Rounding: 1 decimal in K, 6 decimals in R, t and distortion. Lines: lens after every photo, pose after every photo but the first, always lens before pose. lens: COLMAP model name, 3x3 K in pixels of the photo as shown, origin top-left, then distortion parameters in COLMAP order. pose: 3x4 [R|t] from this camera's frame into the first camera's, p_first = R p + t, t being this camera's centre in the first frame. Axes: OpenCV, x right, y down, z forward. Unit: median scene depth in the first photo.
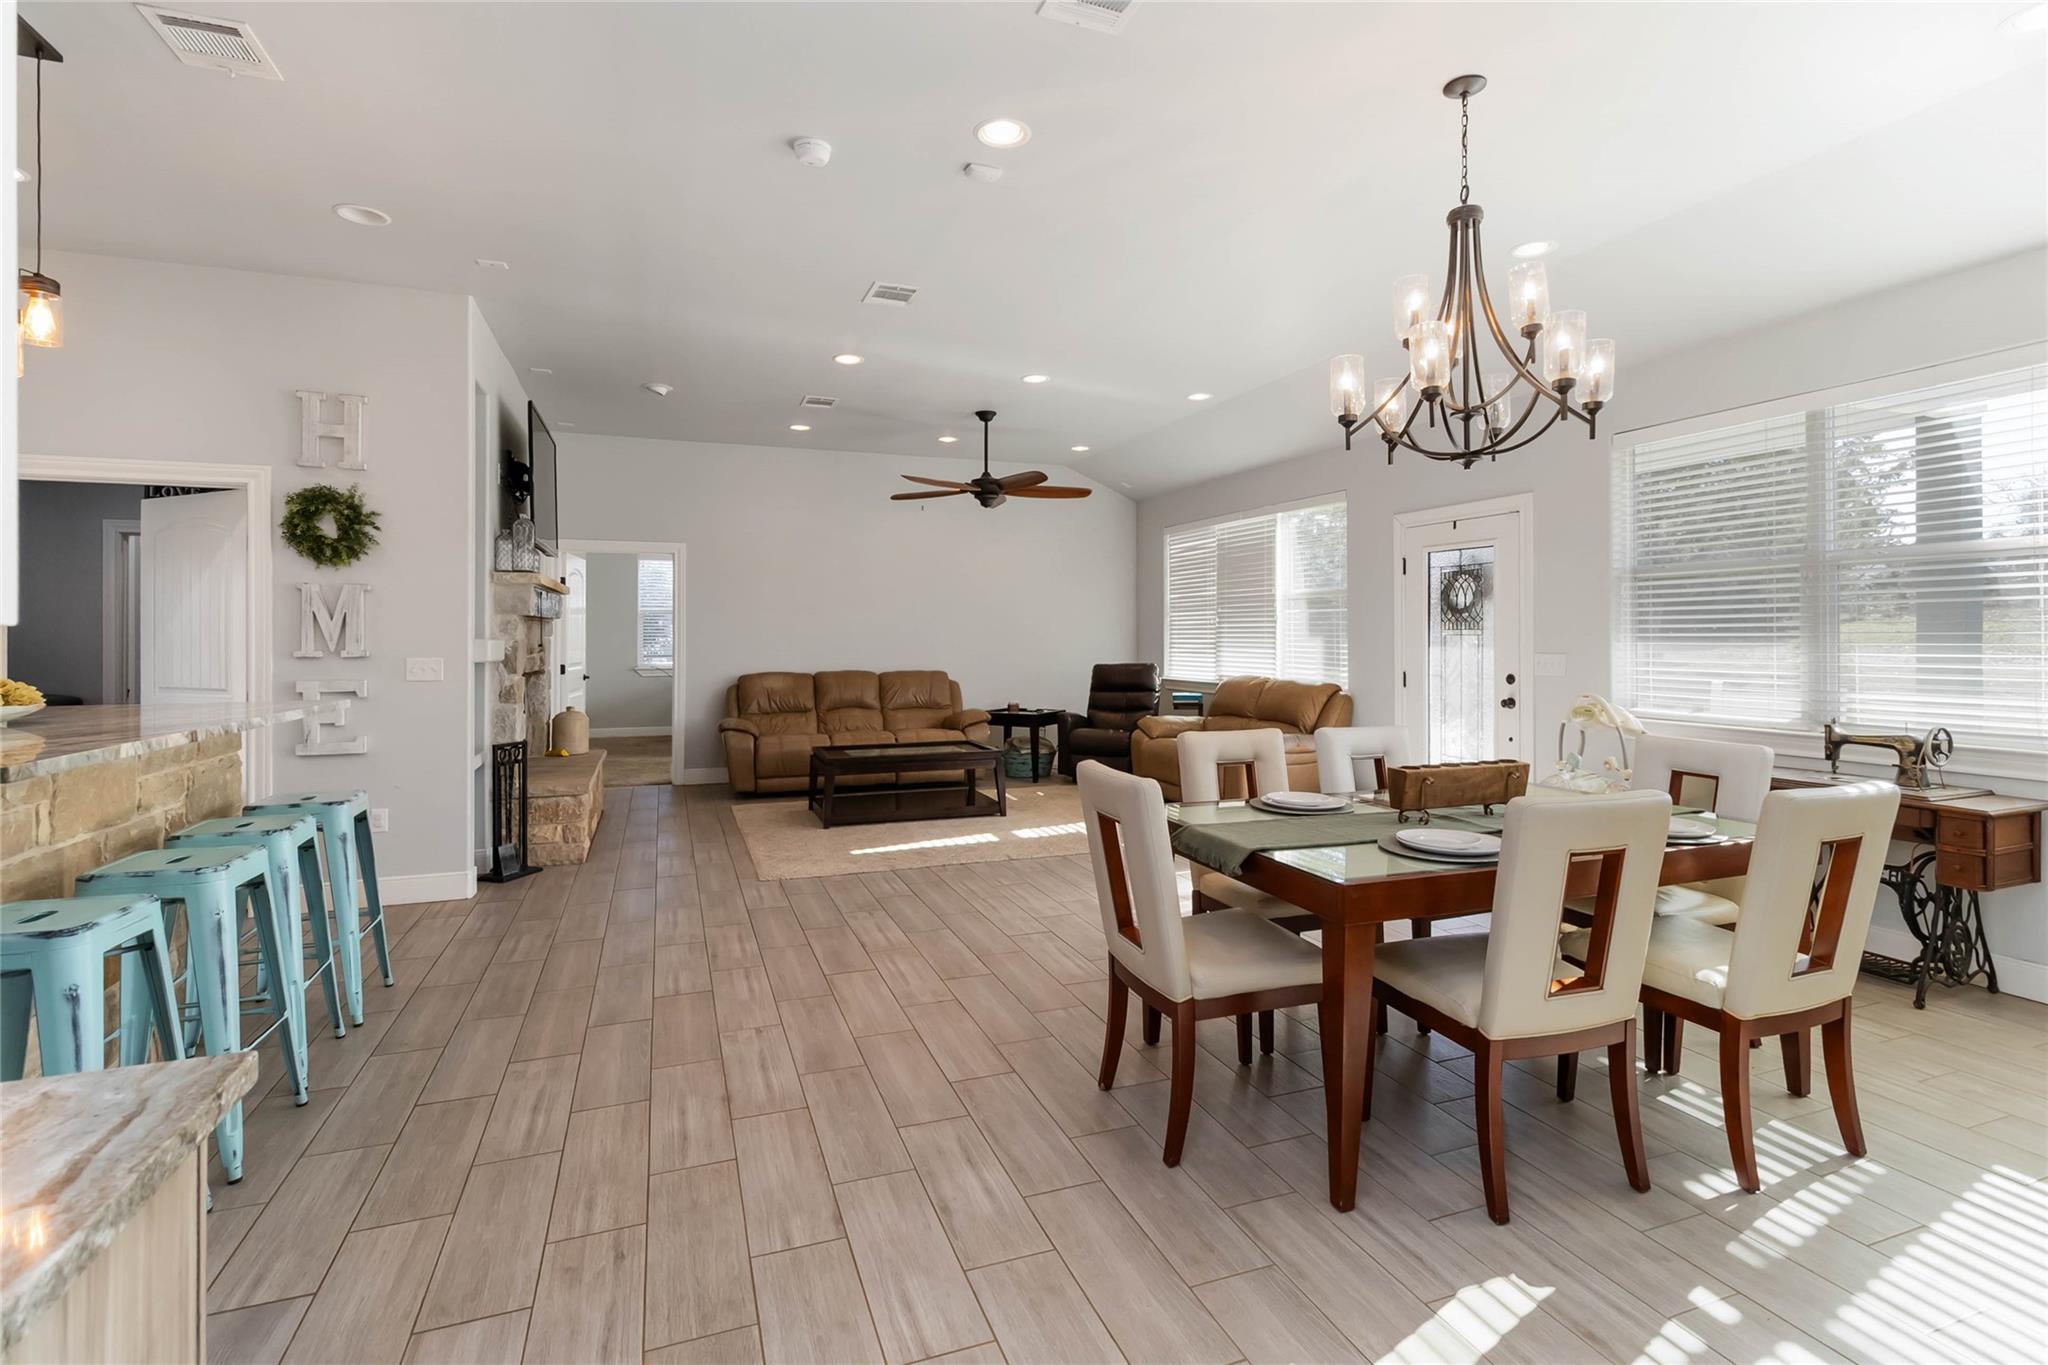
lens RADIAL K [[959.9, 0, 1023.4], [0, 959.9, 638.6], [0, 0, 1]] dist [0.001322, 0.000151]
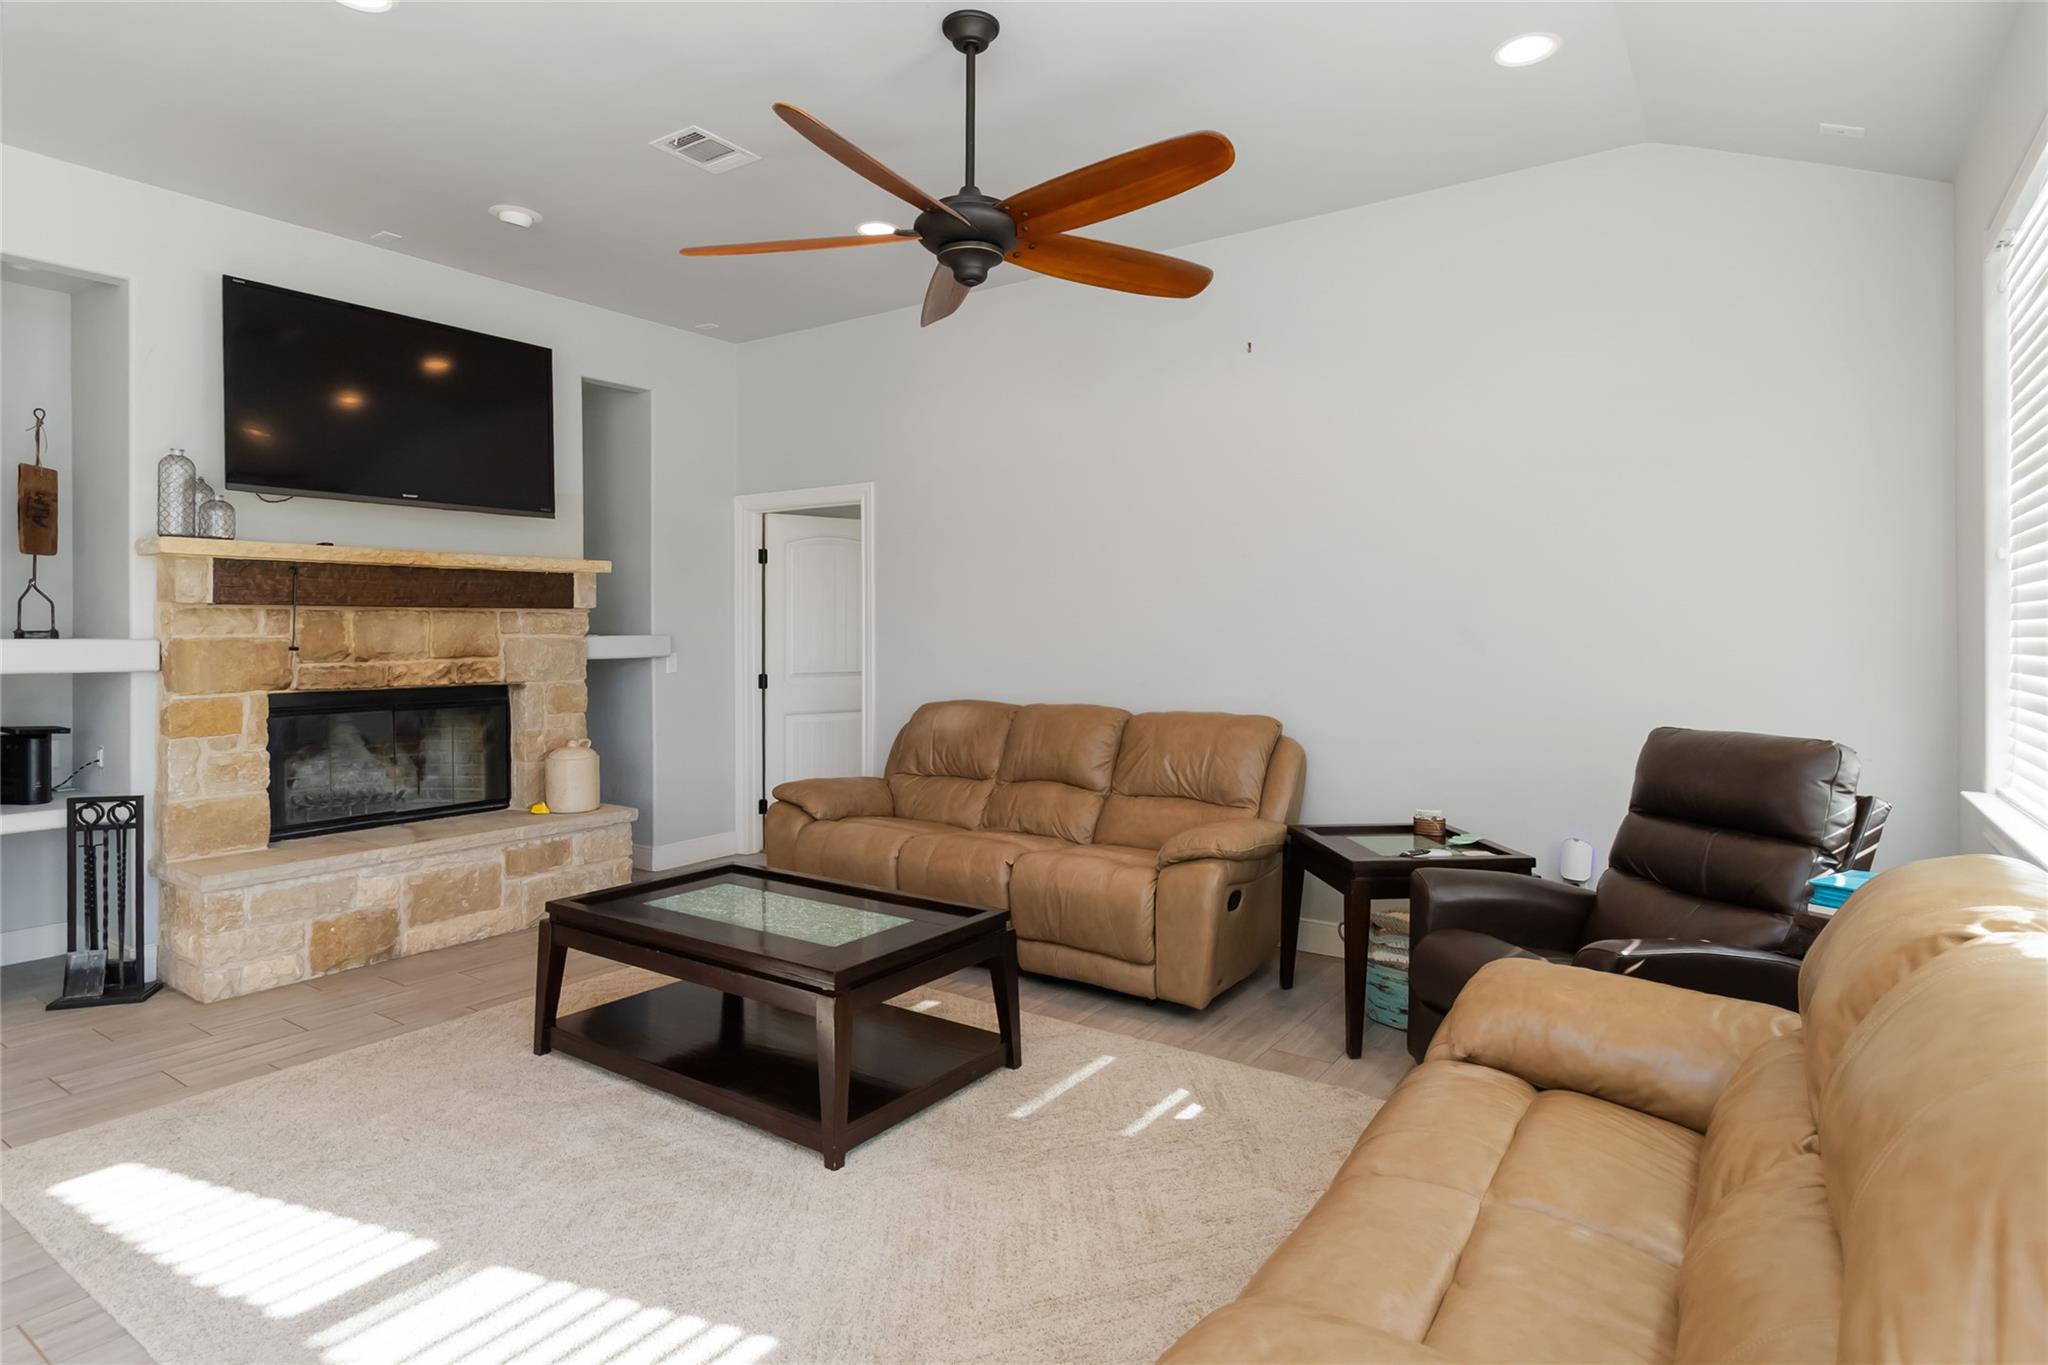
lens RADIAL K [[1089.0, 0, 1030.8], [0, 1089.0, 619.3], [0, 0, 1]] dist [0.002990, 0.000511]
pose [[0.571470, -0.003543, -0.820615, 0.281210], [-0.006830, 0.999936, -0.009074, -0.005387], [0.820594, 0.010790, 0.571409, 0.701359]]
